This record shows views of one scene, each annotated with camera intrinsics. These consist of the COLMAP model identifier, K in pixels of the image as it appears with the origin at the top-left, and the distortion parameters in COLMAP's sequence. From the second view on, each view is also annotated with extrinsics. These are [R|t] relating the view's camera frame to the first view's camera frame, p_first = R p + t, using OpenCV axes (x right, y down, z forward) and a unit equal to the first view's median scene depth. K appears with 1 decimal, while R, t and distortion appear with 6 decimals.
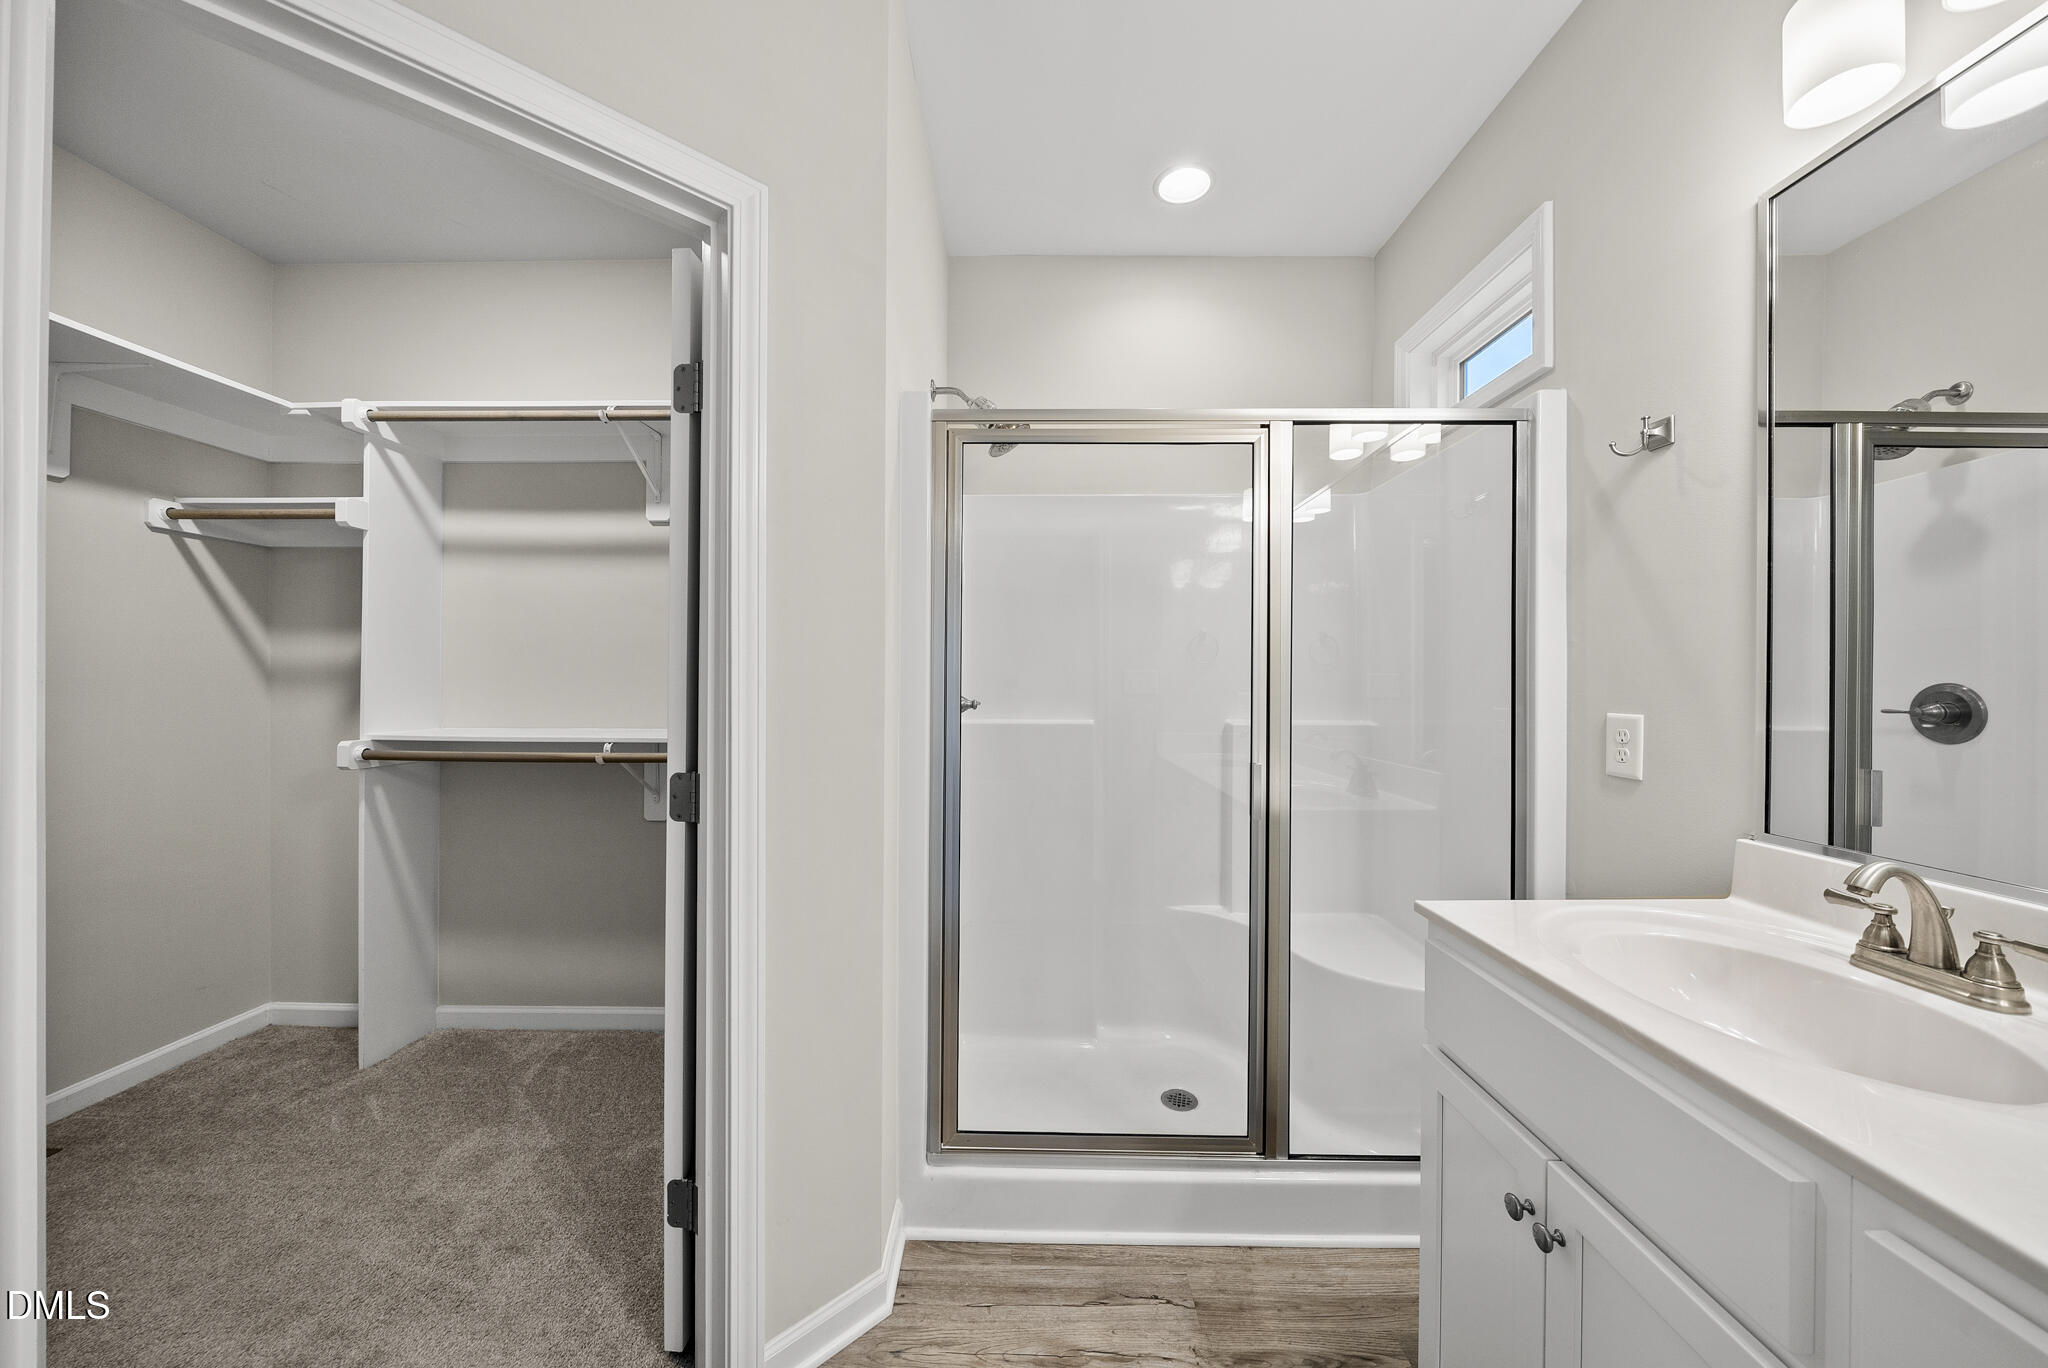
lens RADIAL K [[715.9, 0, 1022.5], [0, 715.9, 690.4], [0, 0, 1]] dist [-0.008013, 0.000224]
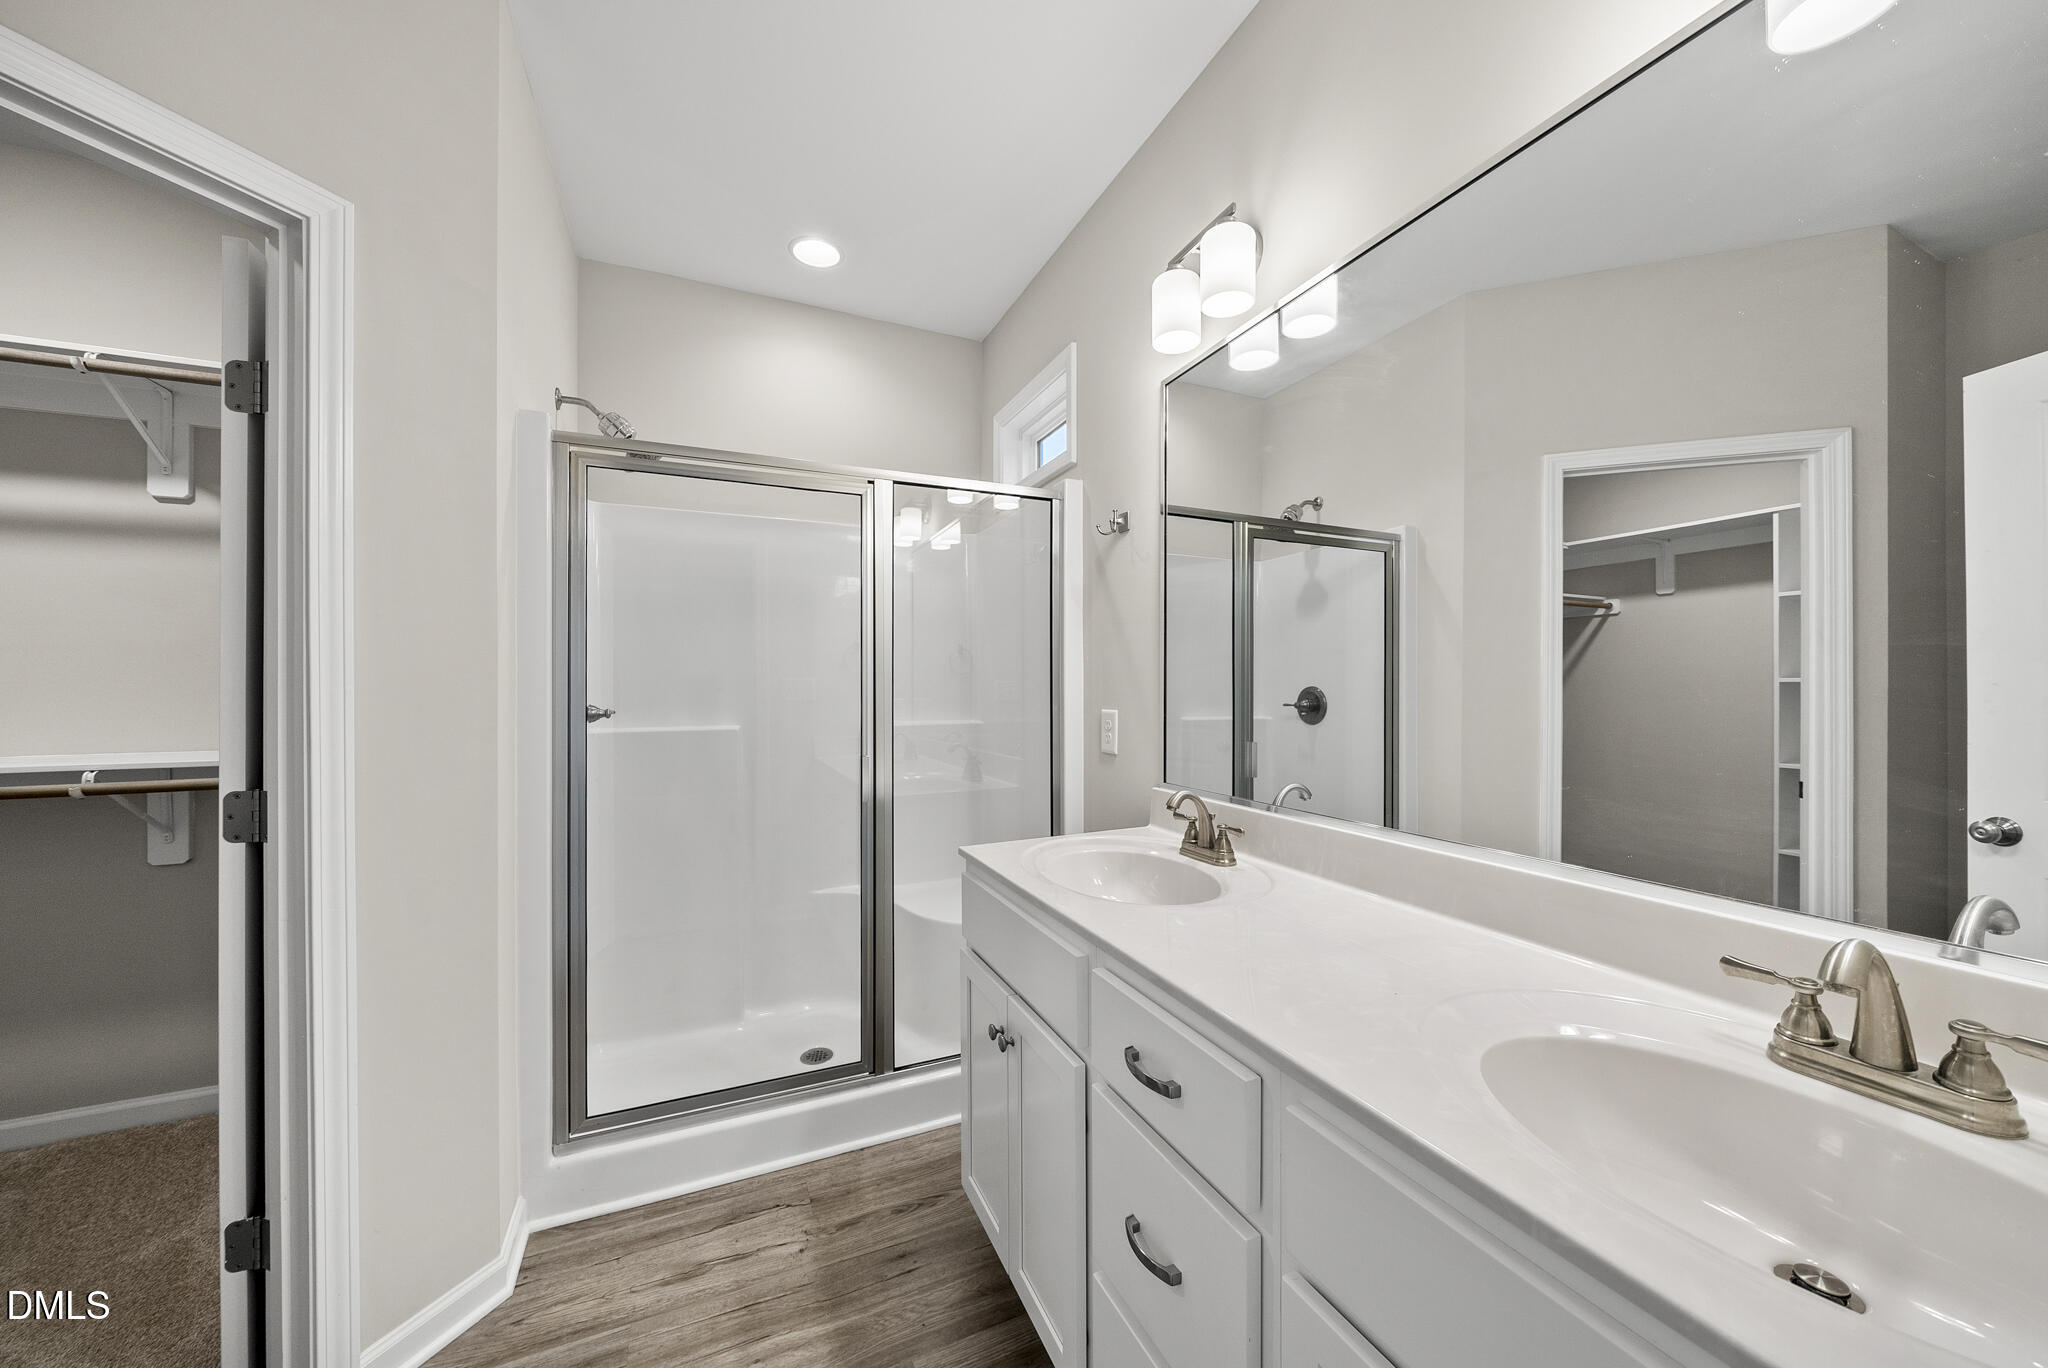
lens RADIAL K [[715.9, 0, 1022.5], [0, 715.9, 690.4], [0, 0, 1]] dist [-0.008013, 0.000224]
pose [[0.907895, -0.008858, 0.419104, 0.063059], [0.011959, 0.999917, -0.004772, -0.001865], [-0.419027, 0.009345, 0.907926, -0.250912]]
